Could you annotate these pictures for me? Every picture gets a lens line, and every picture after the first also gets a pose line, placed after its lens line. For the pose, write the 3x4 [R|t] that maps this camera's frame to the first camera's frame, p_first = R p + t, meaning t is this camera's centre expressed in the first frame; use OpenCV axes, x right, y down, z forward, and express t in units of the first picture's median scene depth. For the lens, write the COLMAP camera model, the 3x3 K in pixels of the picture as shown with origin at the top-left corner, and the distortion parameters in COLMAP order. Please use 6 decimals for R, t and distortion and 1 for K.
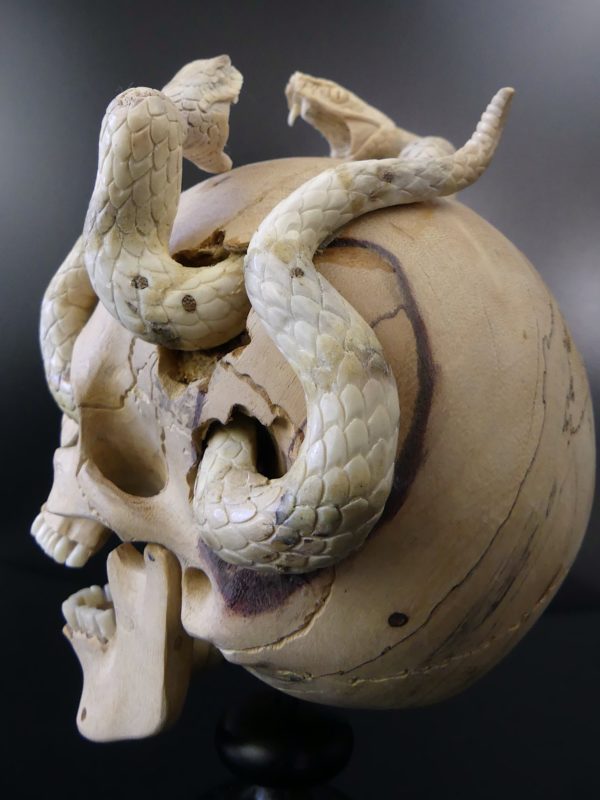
lens RADIAL K [[722.9, 0, 299.4], [0, 722.9, 317.7], [0, 0, 1]] dist [-0.043409, -0.001256]
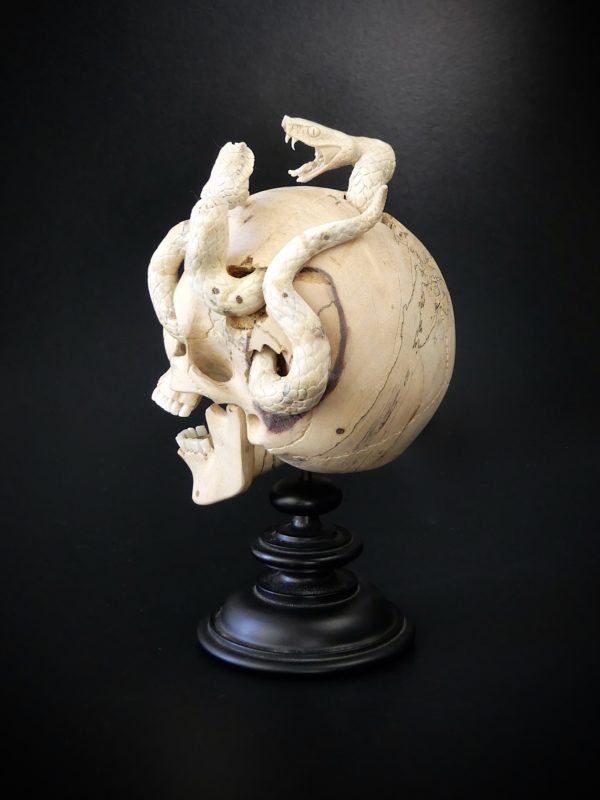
lens RADIAL K [[1476.6, 0, 300.0], [0, 1476.6, 400.0], [0, 0, 1]] dist [-0.140951, -0.031147]
pose [[0.994606, -0.049709, -0.091036, 0.418284], [0.076856, 0.942585, 0.325002, -1.163530], [0.069653, -0.330246, 0.941322, -3.266868]]
